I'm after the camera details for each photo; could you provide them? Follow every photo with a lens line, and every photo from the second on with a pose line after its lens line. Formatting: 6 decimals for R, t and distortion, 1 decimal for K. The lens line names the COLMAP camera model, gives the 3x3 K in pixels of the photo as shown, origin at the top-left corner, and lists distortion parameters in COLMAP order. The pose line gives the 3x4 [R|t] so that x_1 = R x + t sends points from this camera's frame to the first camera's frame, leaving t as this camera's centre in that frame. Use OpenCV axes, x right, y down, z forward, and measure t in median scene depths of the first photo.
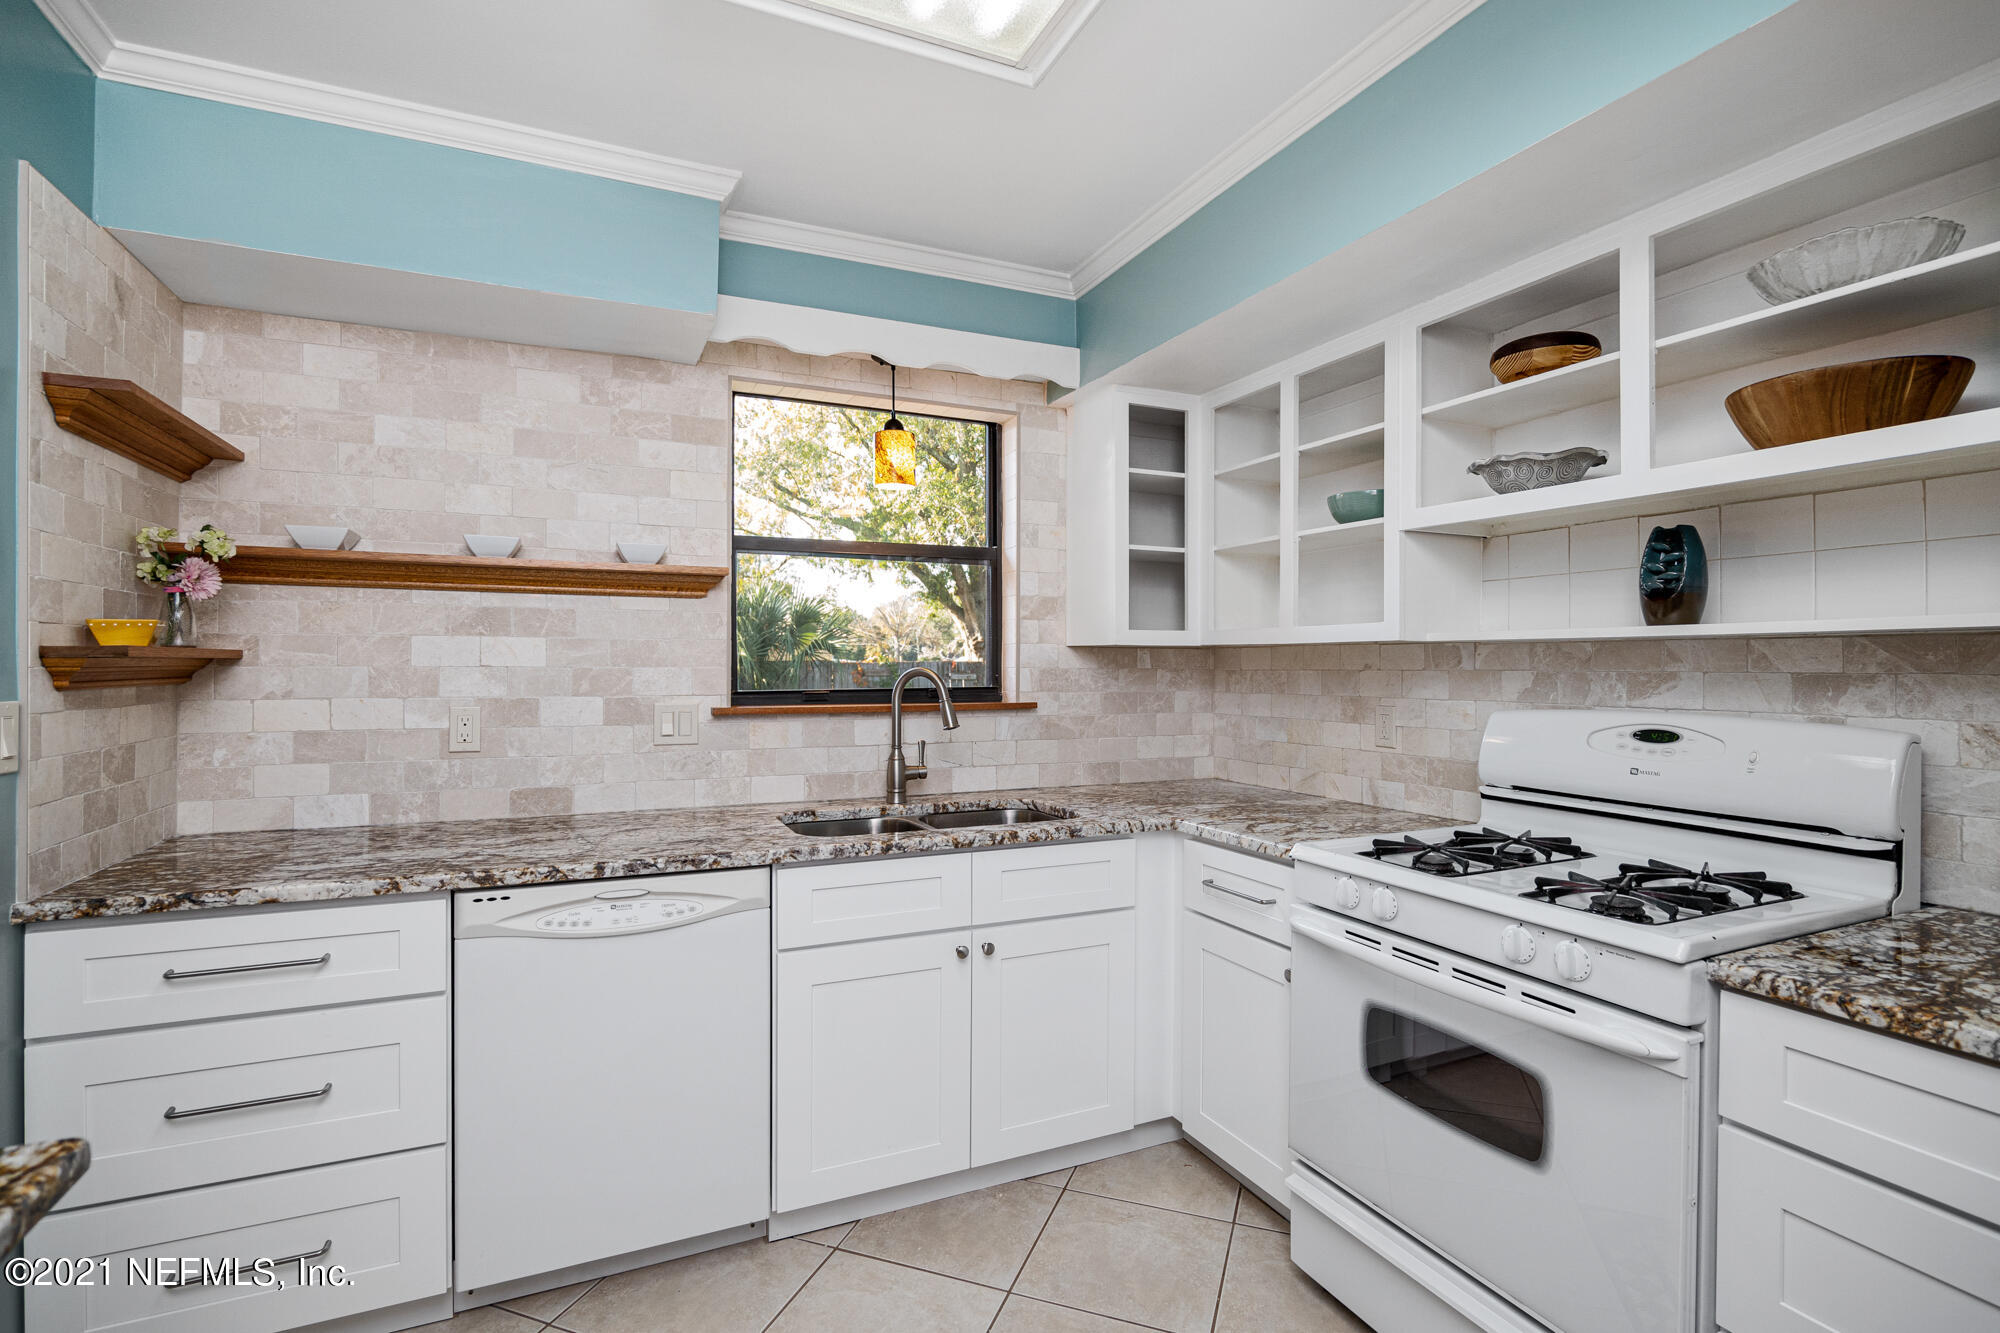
lens RADIAL K [[928.2, 0, 996.4], [0, 928.2, 670.7], [0, 0, 1]] dist [-0.017931, 0.002102]
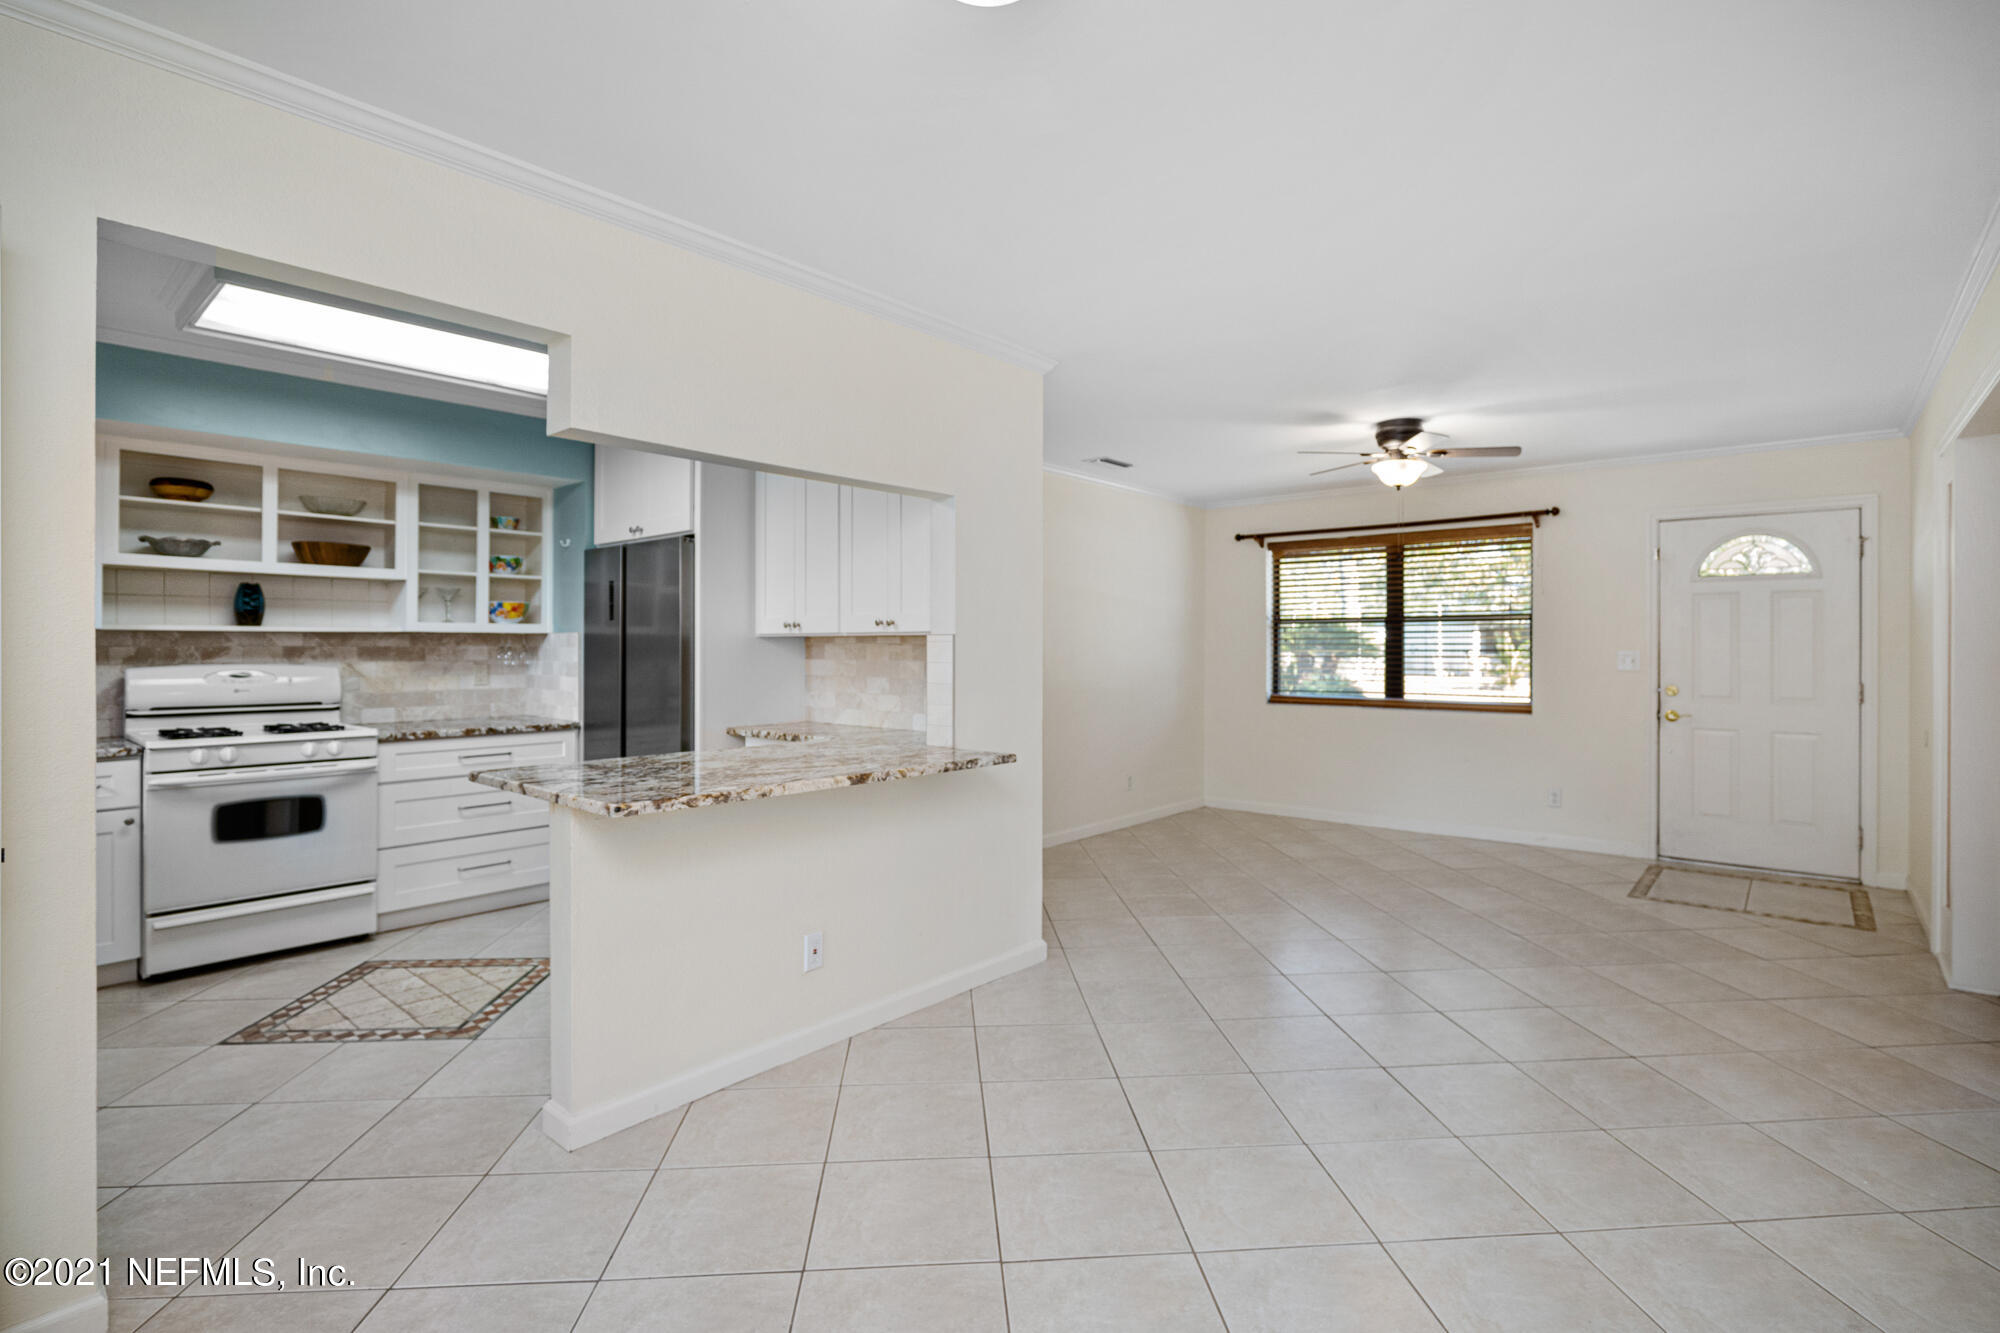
lens RADIAL K [[928.2, 0, 998.8], [0, 928.2, 640.8], [0, 0, 1]] dist [-0.017931, 0.002102]
pose [[-0.414029, 0.003774, 0.910256, -1.626951], [0.005145, 0.999985, -0.001806, 0.000709], [-0.910249, 0.003936, -0.414043, 0.183314]]
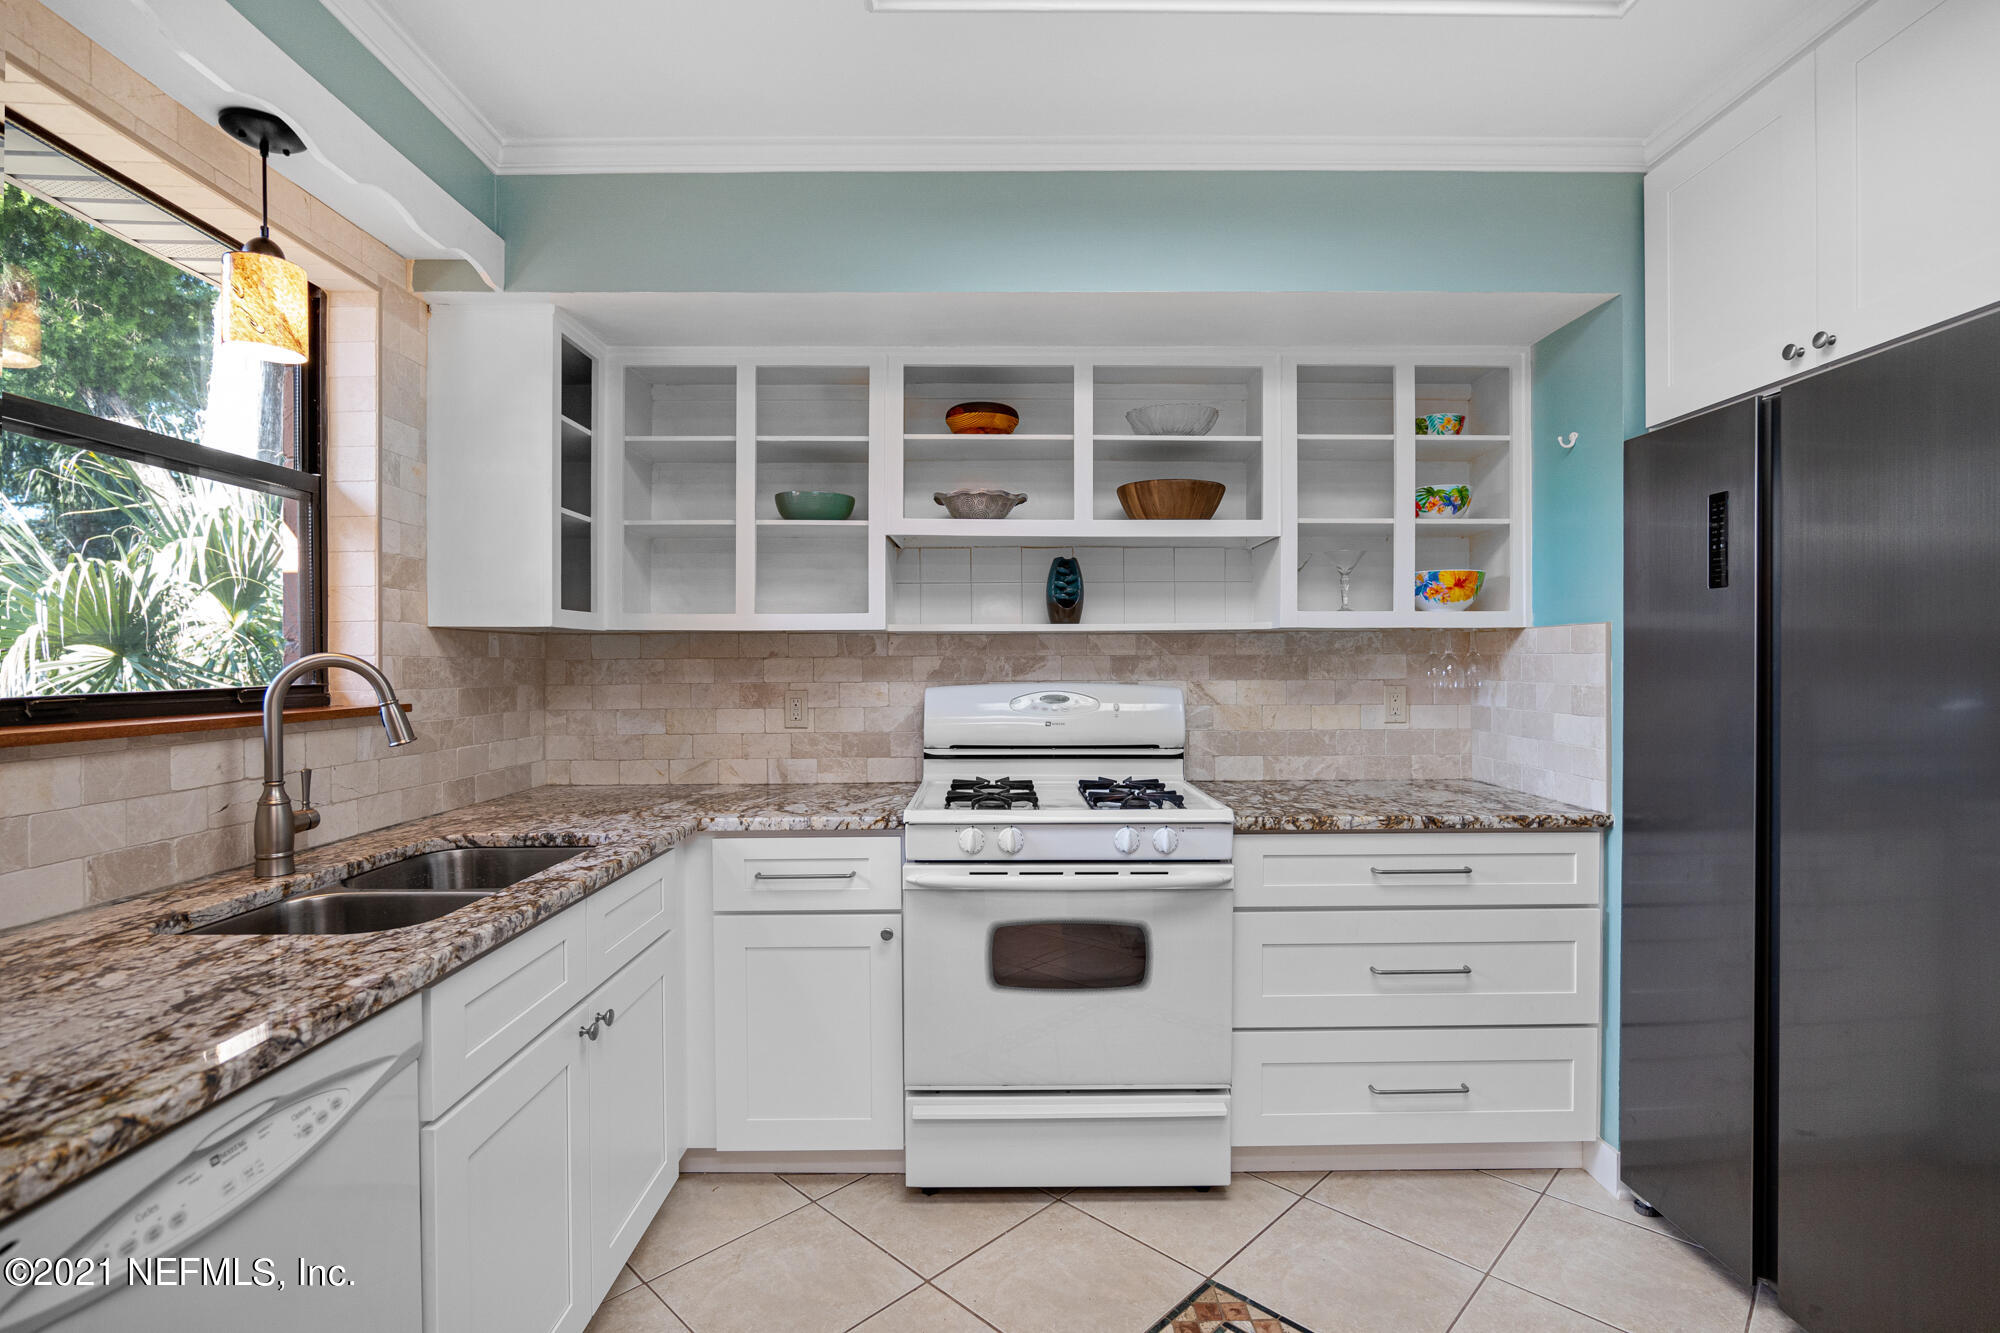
lens RADIAL K [[928.2, 0, 1011.5], [0, 928.2, 677.1], [0, 0, 1]] dist [-0.017931, 0.002102]
pose [[0.406827, -0.017981, 0.913328, -0.517662], [0.010690, 0.999832, 0.014922, 0.010090], [-0.913443, 0.003693, 0.406951, 0.353230]]
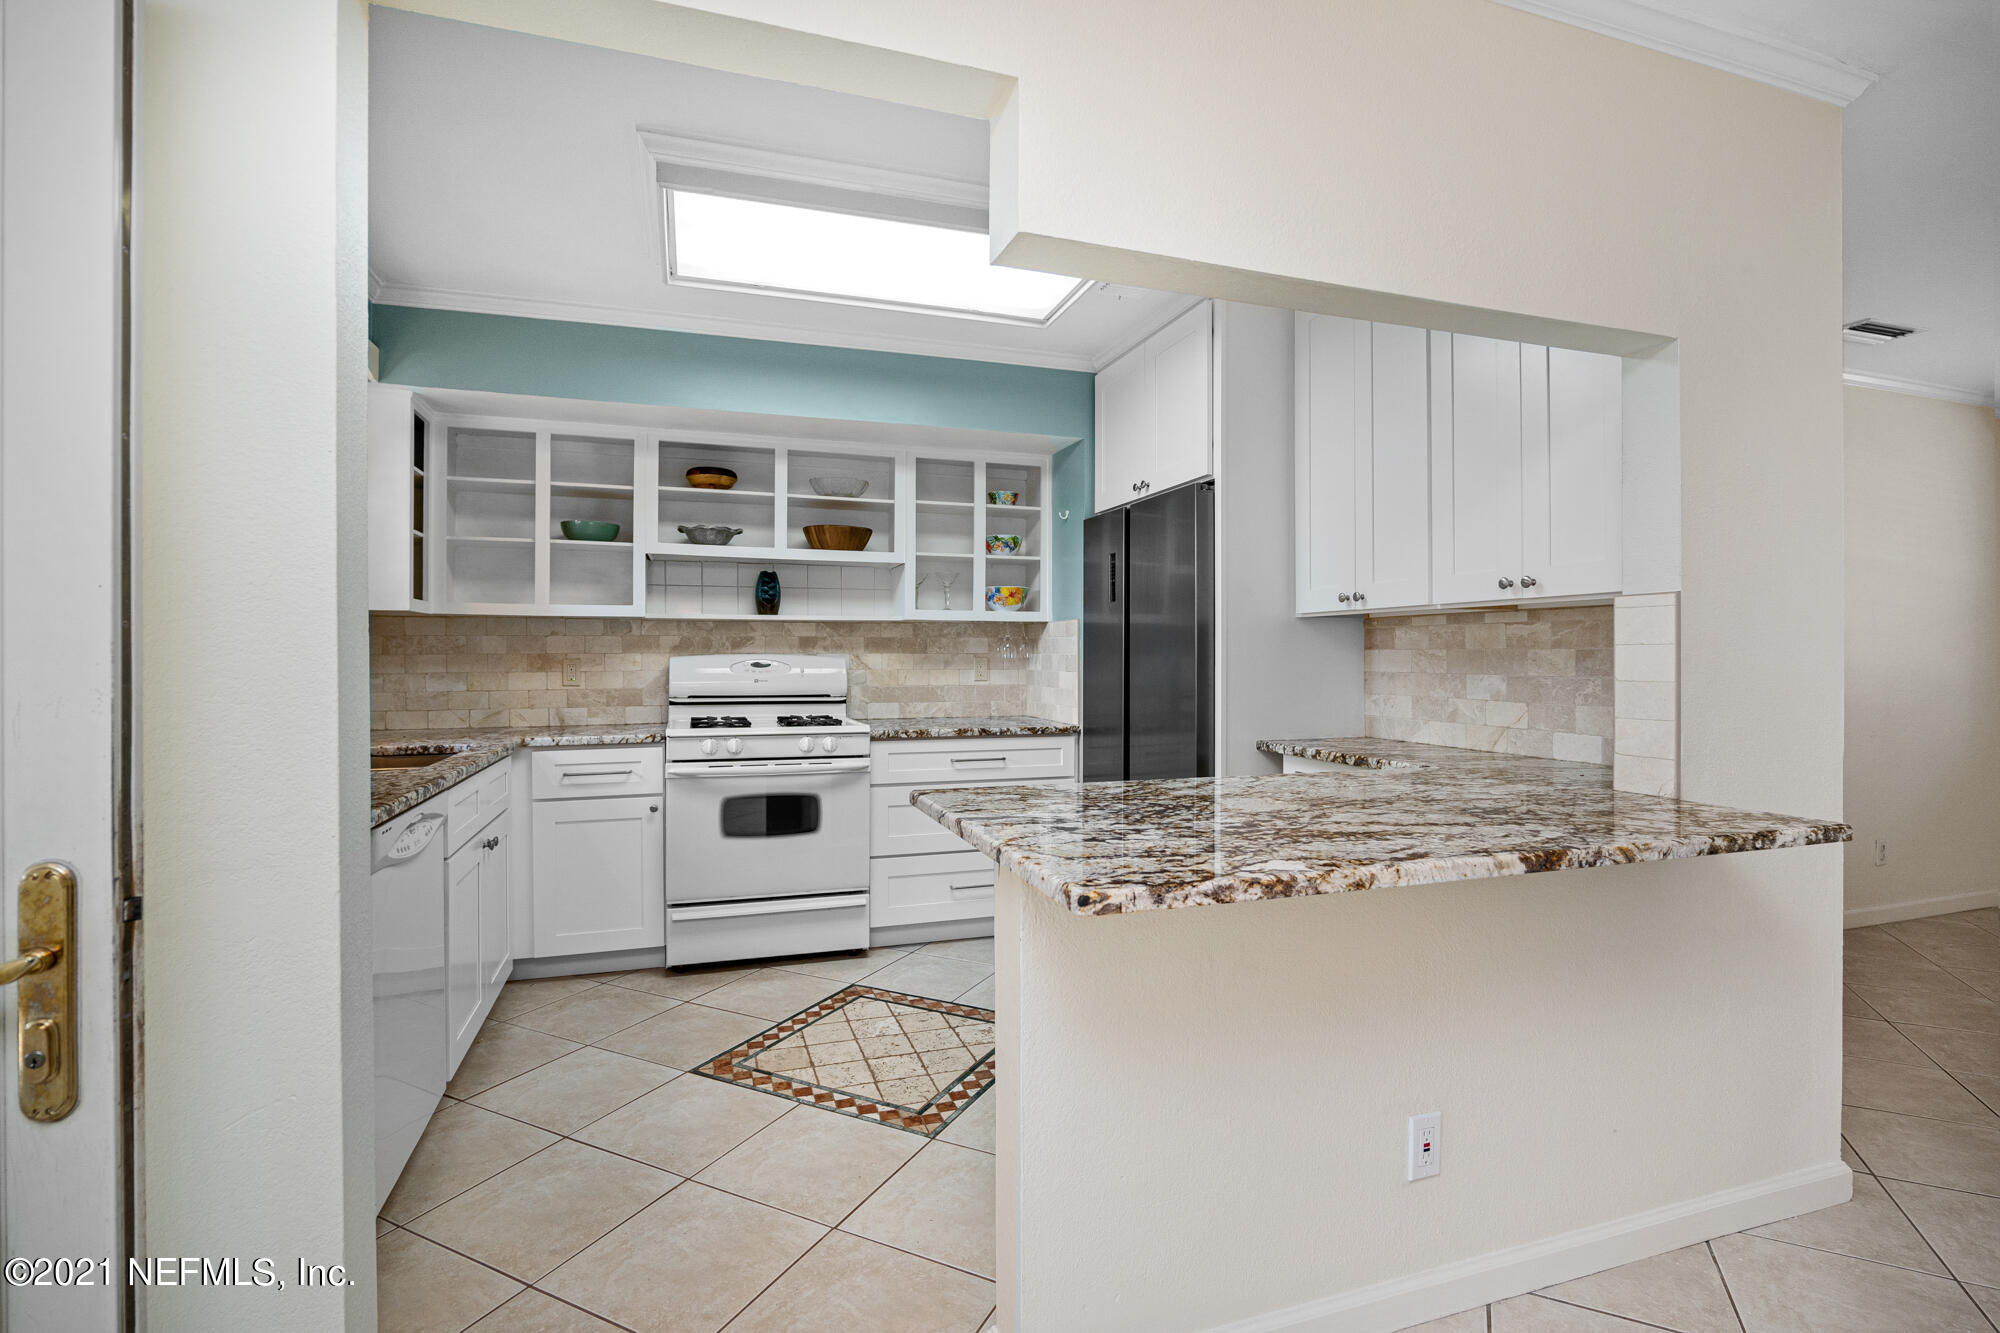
lens RADIAL K [[928.2, 0, 1000.3], [0, 928.2, 662.3], [0, 0, 1]] dist [-0.017931, 0.002102]
pose [[0.108555, -0.009789, 0.994042, -1.119718], [0.006296, 0.999938, 0.009159, 0.037296], [-0.994071, 0.005265, 0.108610, 0.139279]]
